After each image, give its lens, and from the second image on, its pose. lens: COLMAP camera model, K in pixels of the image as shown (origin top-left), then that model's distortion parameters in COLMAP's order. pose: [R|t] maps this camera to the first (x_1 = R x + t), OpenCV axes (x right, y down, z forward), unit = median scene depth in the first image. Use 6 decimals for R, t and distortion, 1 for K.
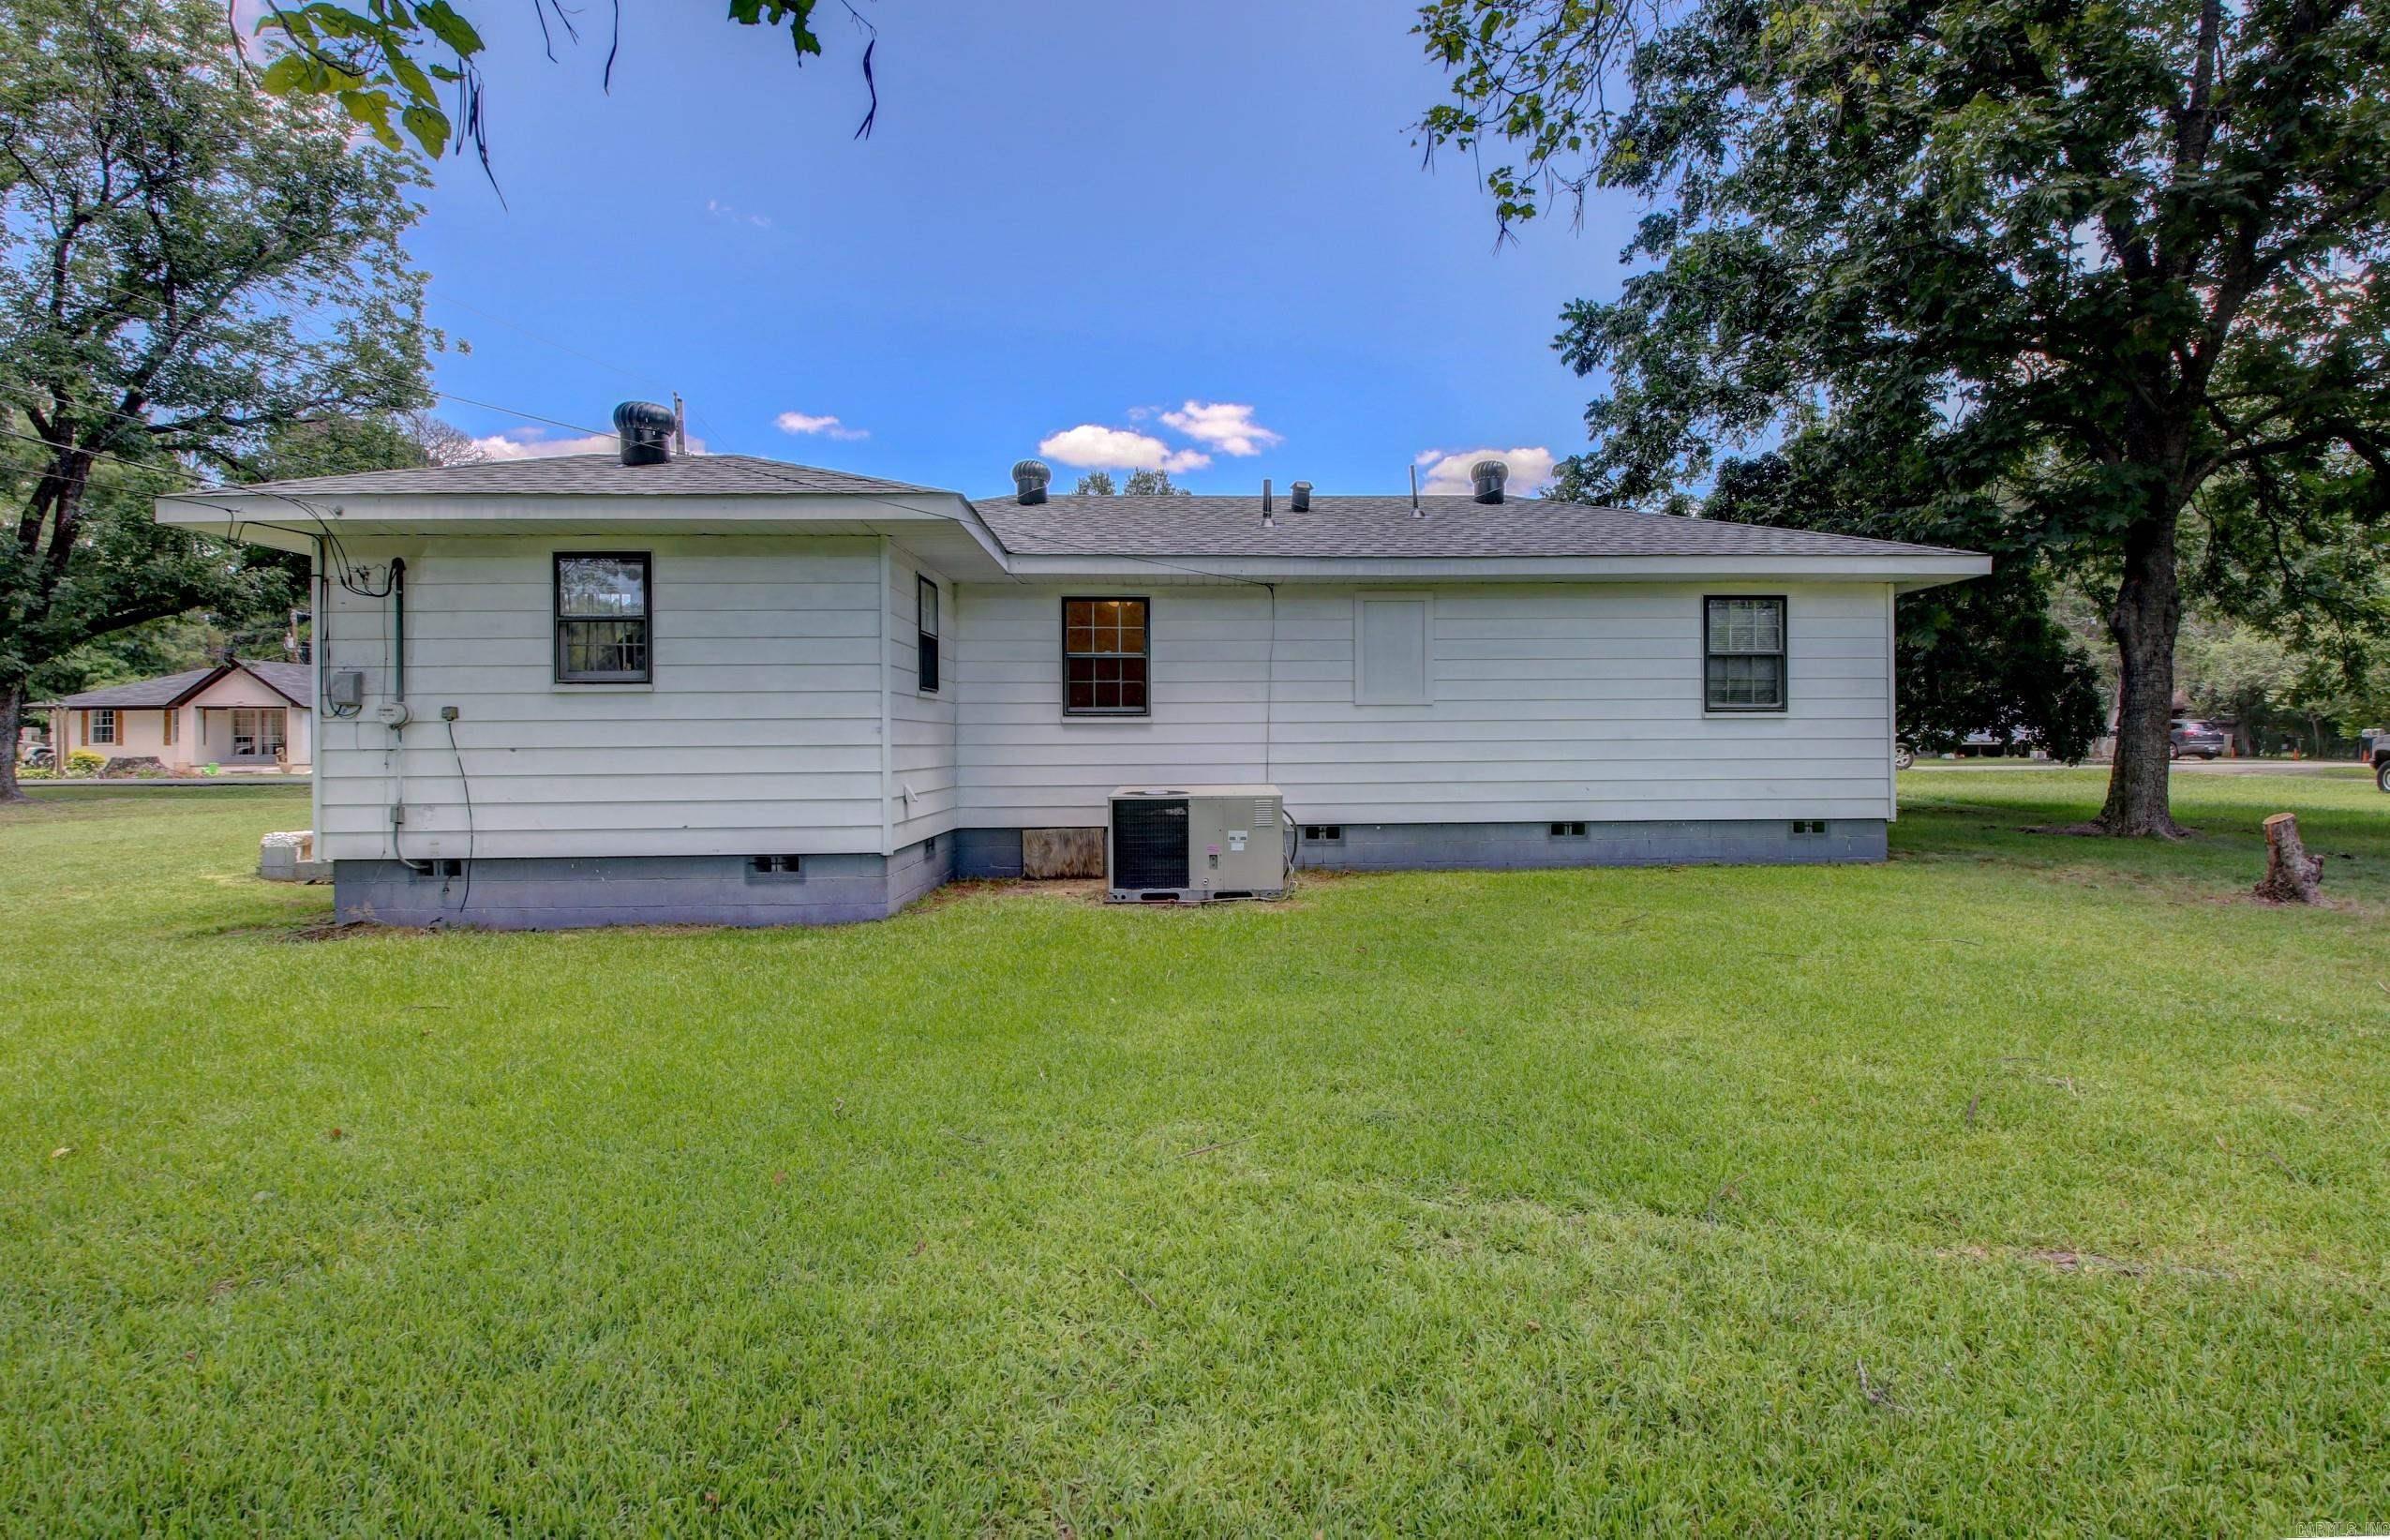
lens RADIAL K [[1145.2, 0, 1187.6], [0, 1145.2, 753.8], [0, 0, 1]] dist [0.091637, -0.087727]
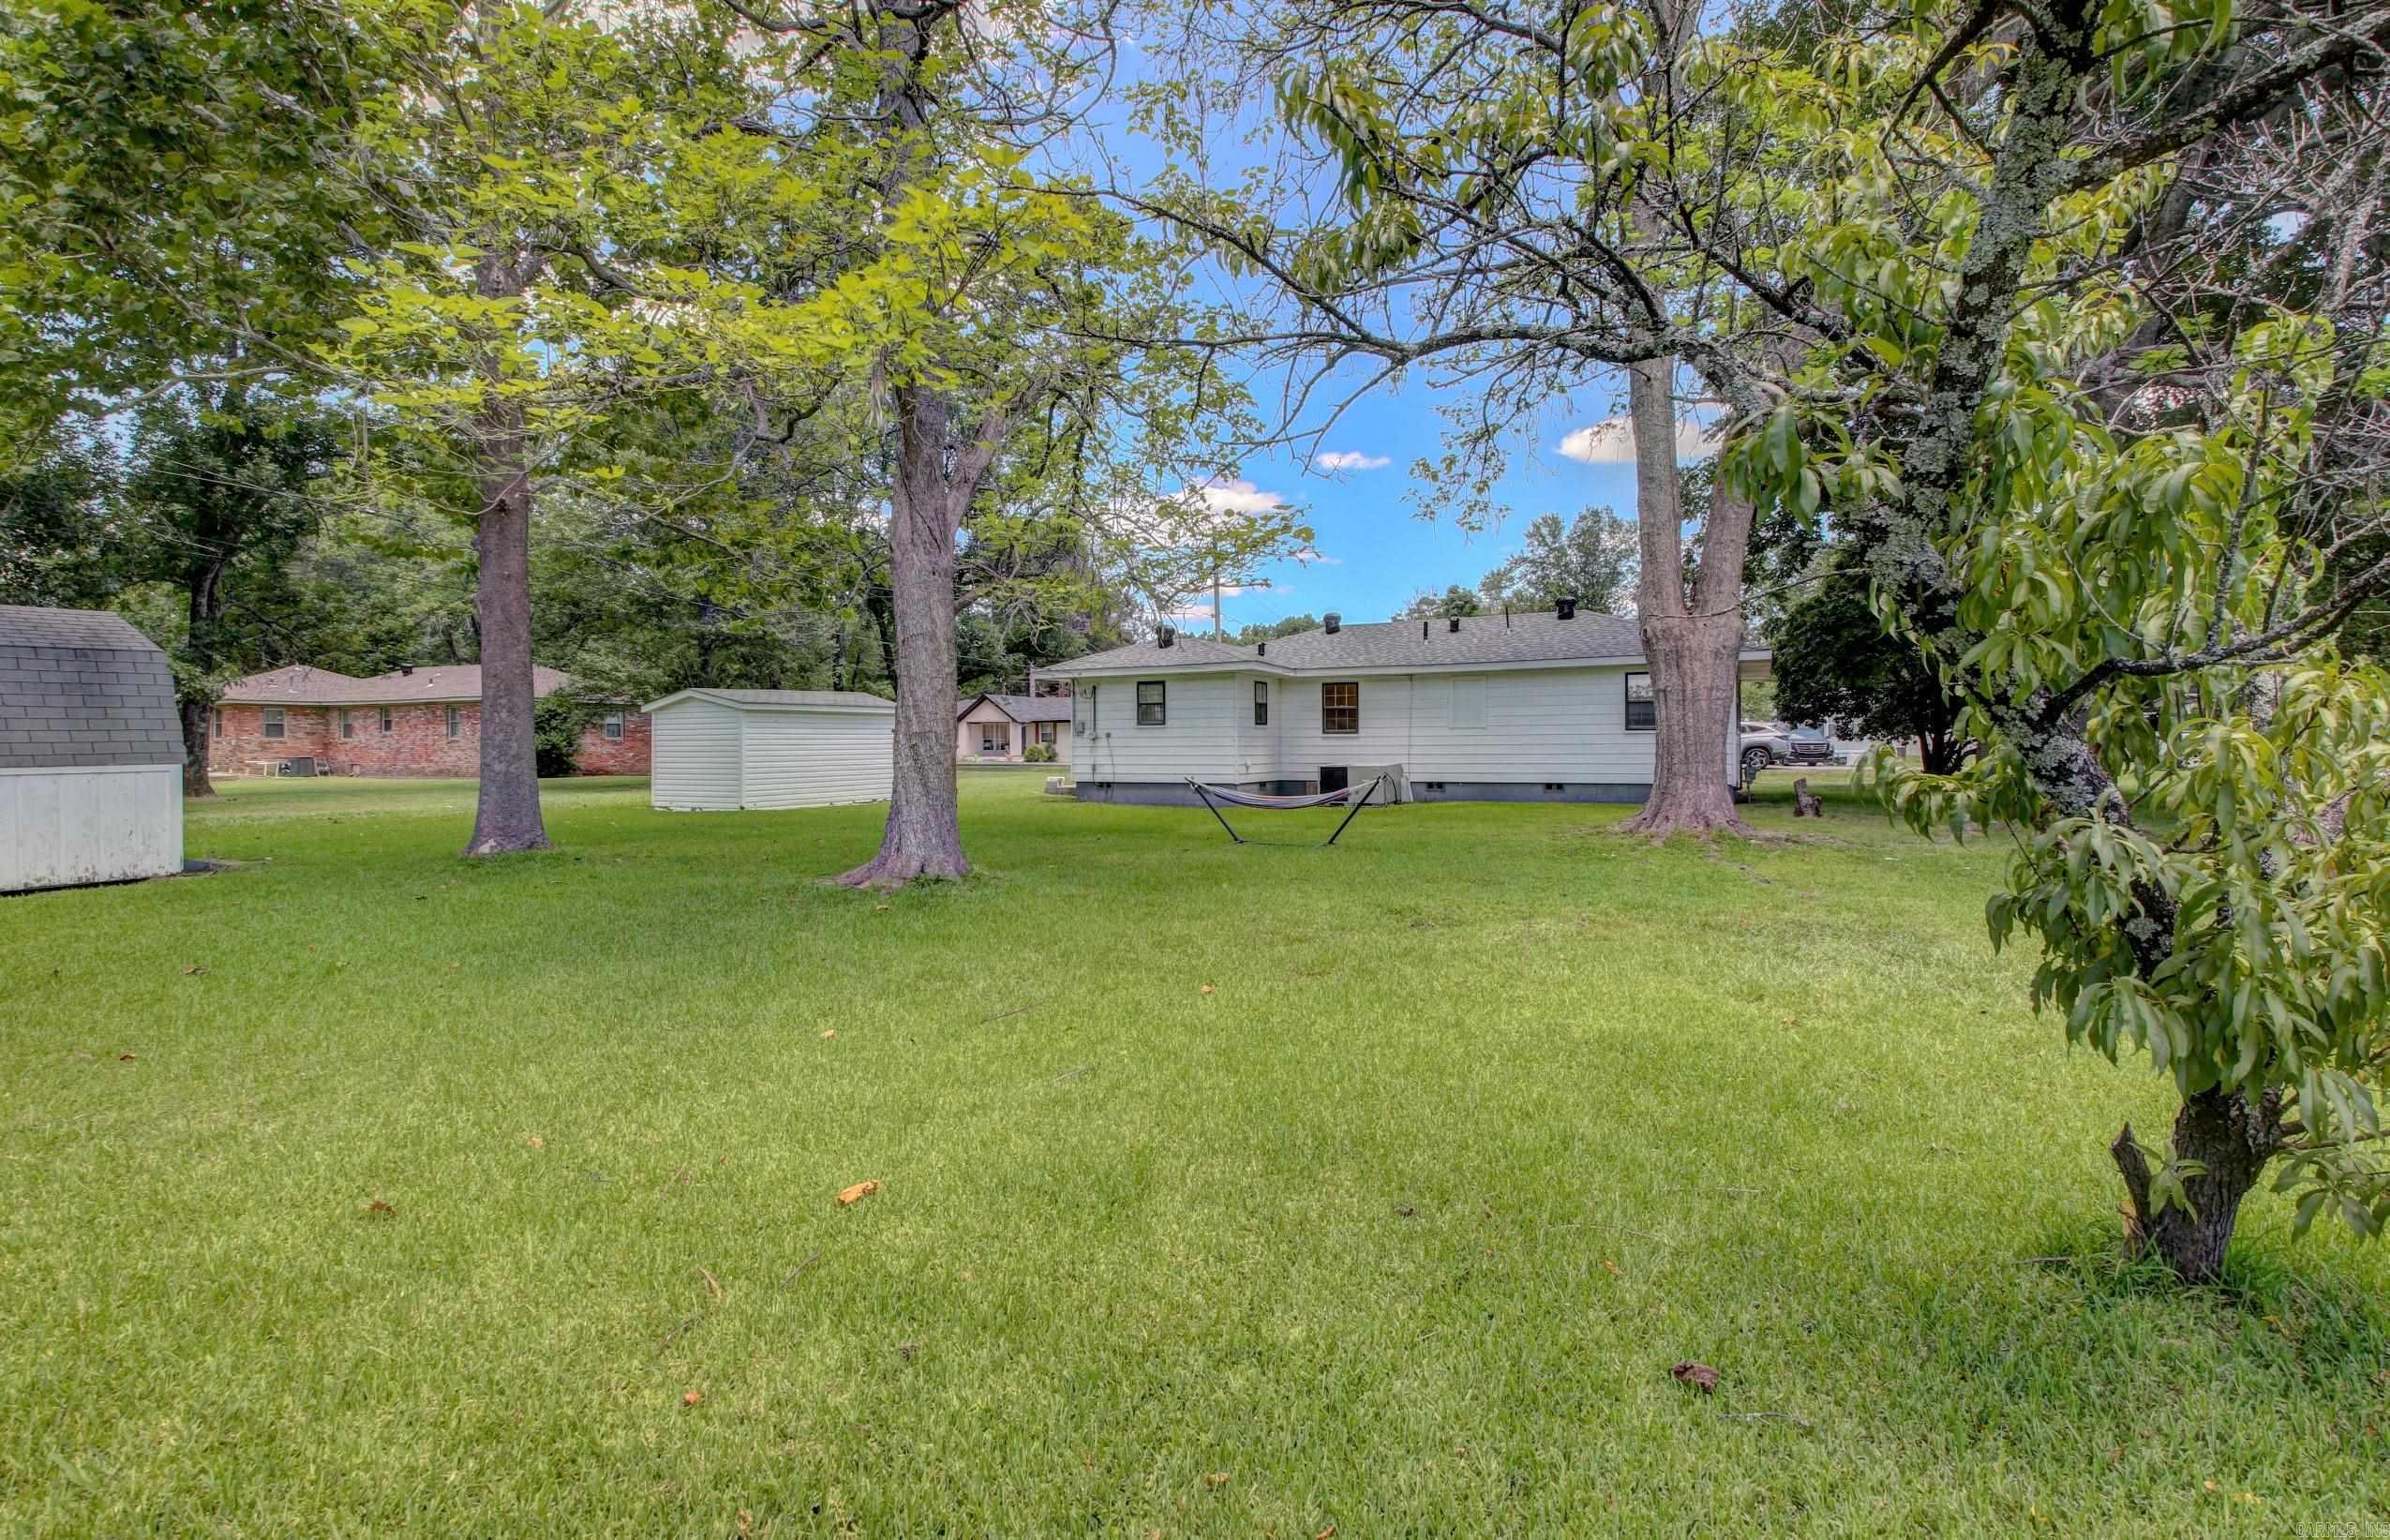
lens RADIAL K [[1125.8, 0, 1184.4], [0, 1125.8, 750.2], [0, 0, 1]] dist [0.014790, -0.023802]
pose [[0.894076, 0.005810, -0.447877, 0.685598], [-0.007767, 0.999967, -0.002531, 0.010491], [0.447848, 0.005742, 0.894091, -1.222040]]
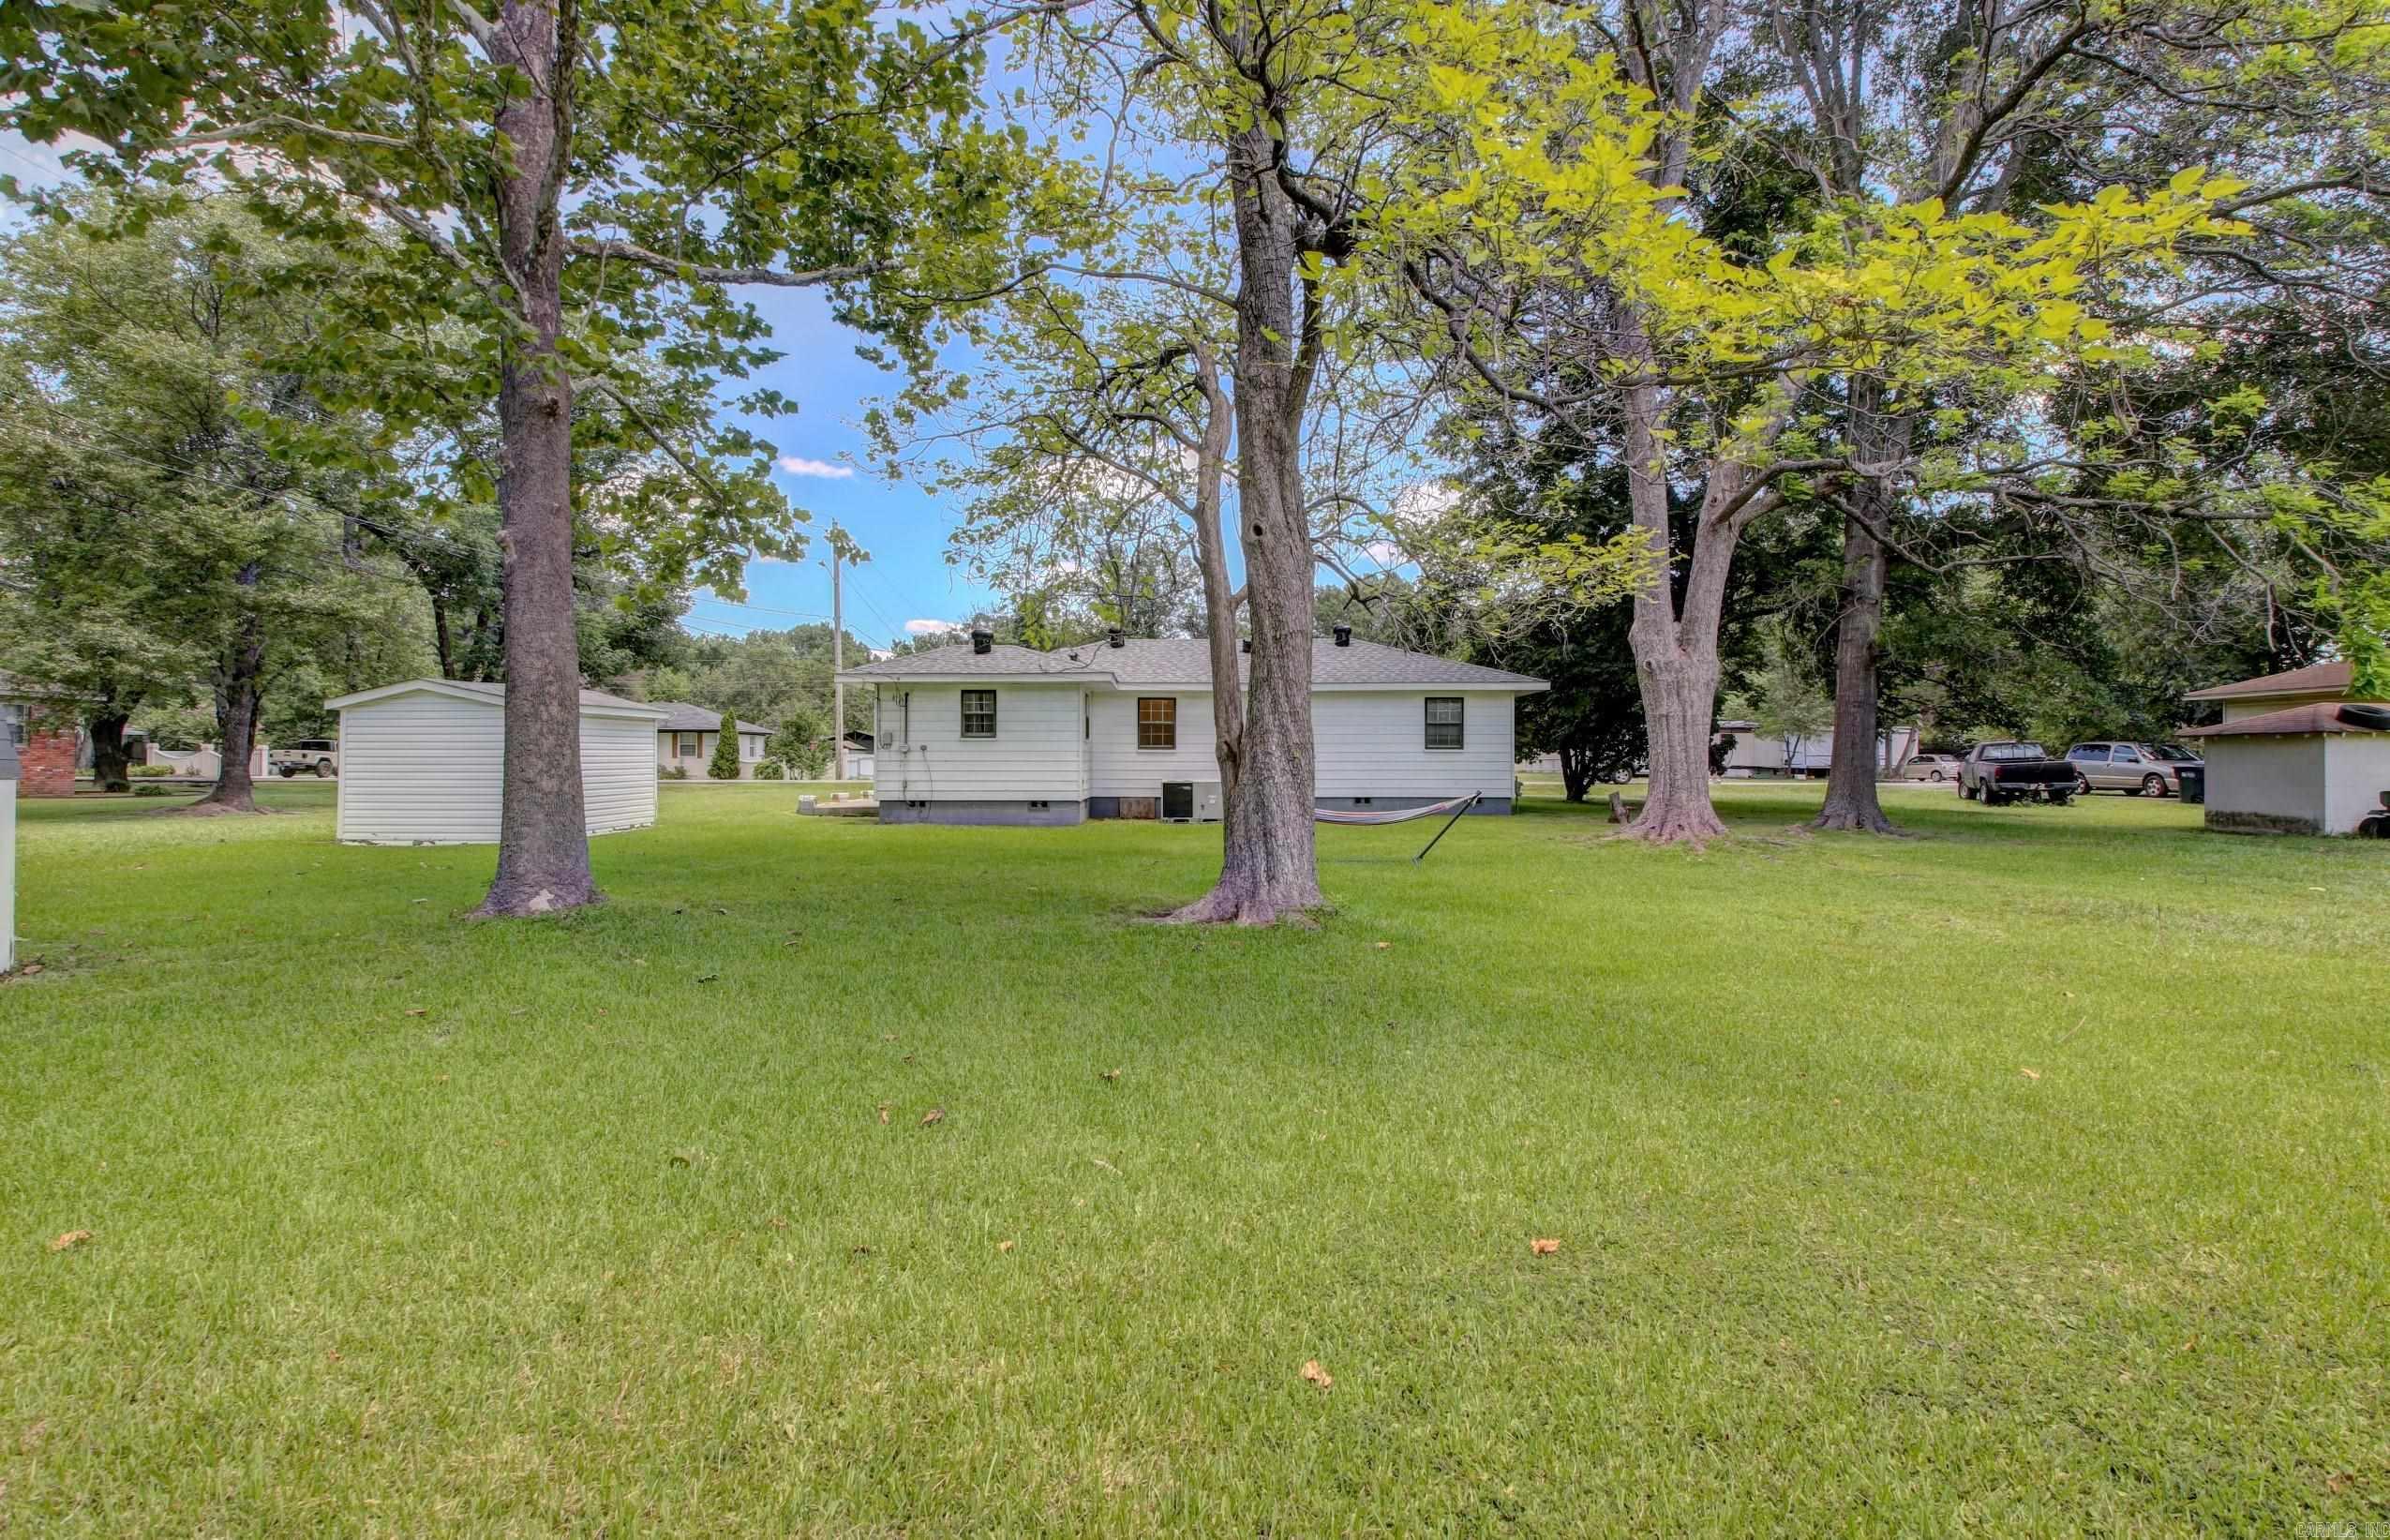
lens RADIAL K [[1125.8, 0, 1184.4], [0, 1125.8, 750.2], [0, 0, 1]] dist [0.014790, -0.023802]
pose [[0.999902, 0.010206, 0.009535, -0.037371], [-0.010023, 0.999767, -0.019101, 0.013284], [-0.009728, 0.019004, 0.999772, -1.313395]]
